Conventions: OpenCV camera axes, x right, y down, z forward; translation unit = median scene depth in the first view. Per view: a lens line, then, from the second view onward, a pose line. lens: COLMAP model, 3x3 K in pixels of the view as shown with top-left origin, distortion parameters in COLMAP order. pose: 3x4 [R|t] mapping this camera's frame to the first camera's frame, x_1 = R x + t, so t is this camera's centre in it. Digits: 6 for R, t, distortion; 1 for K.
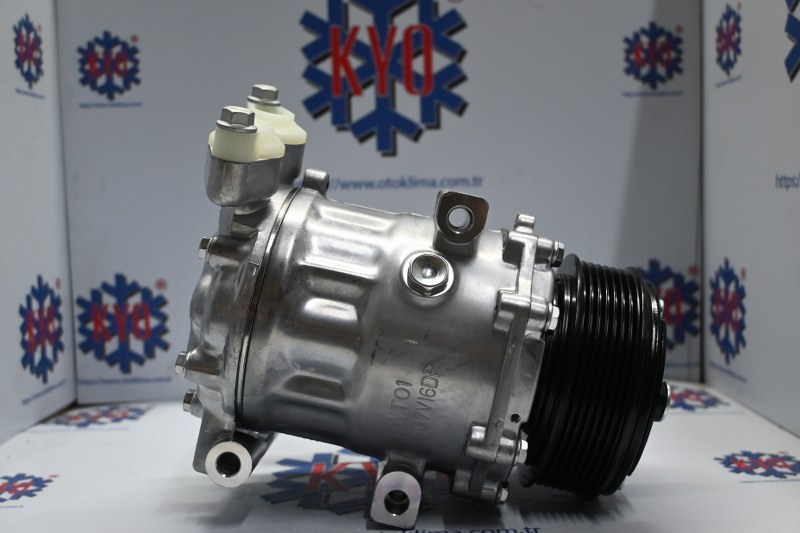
lens RADIAL K [[880.6, 0, 400.0], [0, 880.6, 266.5], [0, 0, 1]] dist [0.015232, -0.036378]
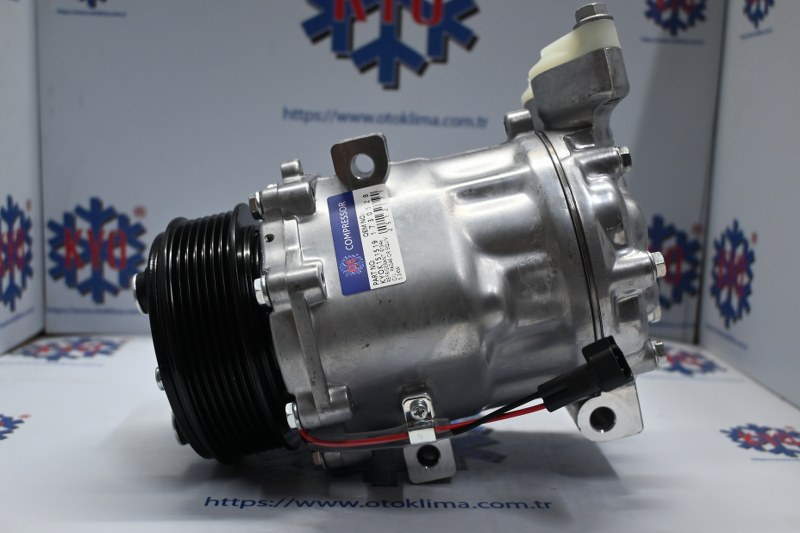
lens RADIAL K [[880.6, 0, 400.0], [0, 880.6, 266.5], [0, 0, 1]] dist [0.015232, -0.036378]
pose [[0.997206, 0.055464, 0.050035, -0.039607], [-0.059438, 0.994876, 0.081790, -0.015026], [-0.045242, -0.084536, 0.995393, 0.050538]]
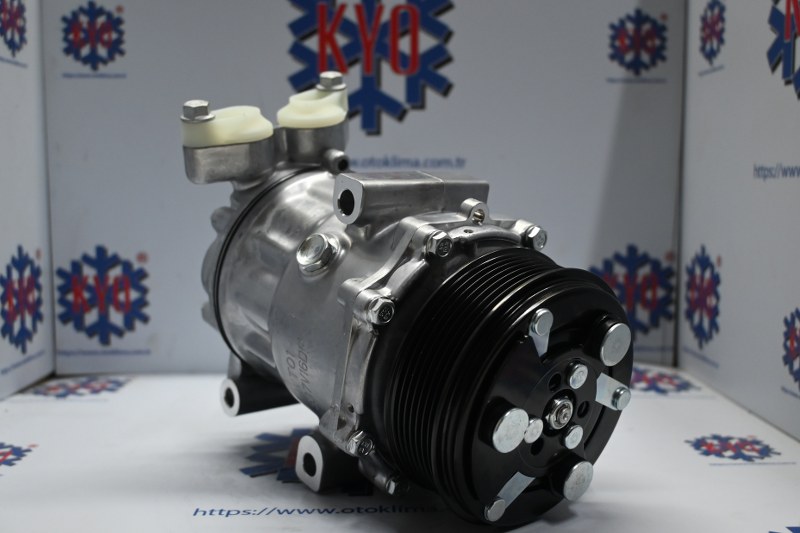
lens RADIAL K [[880.6, 0, 400.0], [0, 880.6, 266.5], [0, 0, 1]] dist [0.015232, -0.036378]
pose [[0.999382, 0.024446, 0.025275, -0.003724], [-0.025075, 0.999376, 0.024894, -0.001556], [-0.024651, -0.025512, 0.999371, -0.007076]]
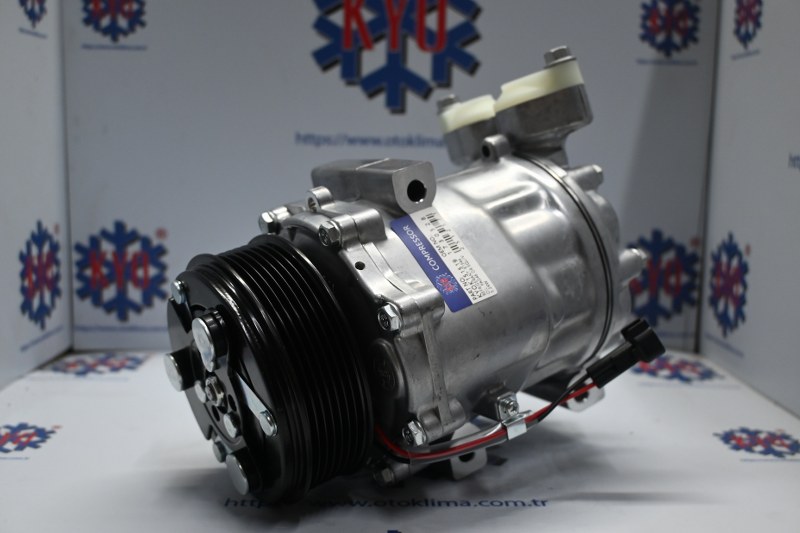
lens RADIAL K [[880.6, 0, 400.0], [0, 880.6, 266.5], [0, 0, 1]] dist [0.015232, -0.036378]
pose [[0.998737, 0.041811, 0.027872, -0.030550], [-0.043538, 0.996963, 0.064575, -0.018585], [-0.025087, -0.065707, 0.997524, 0.006114]]
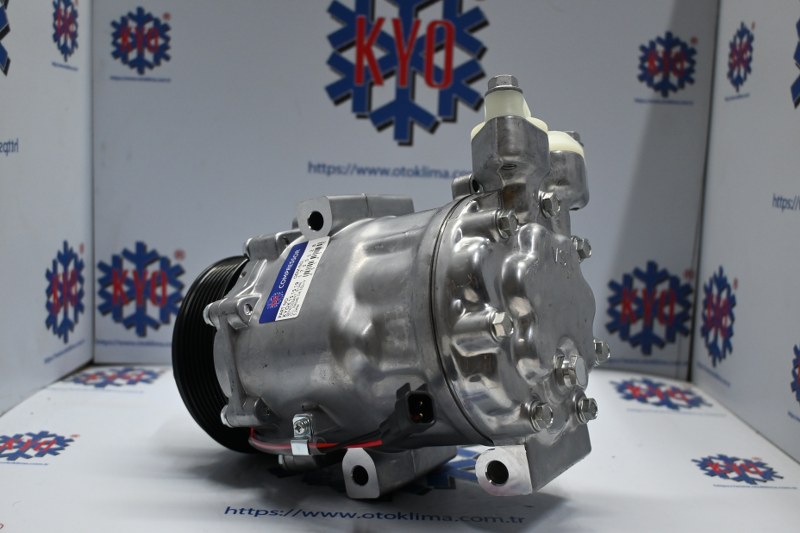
lens RADIAL K [[880.6, 0, 400.0], [0, 880.6, 266.5], [0, 0, 1]] dist [0.015232, -0.036378]
pose [[0.997878, 0.065106, -0.001140, -0.008198], [-0.064973, 0.996698, 0.048691, -0.034033], [0.004306, -0.048514, 0.998813, -0.043884]]
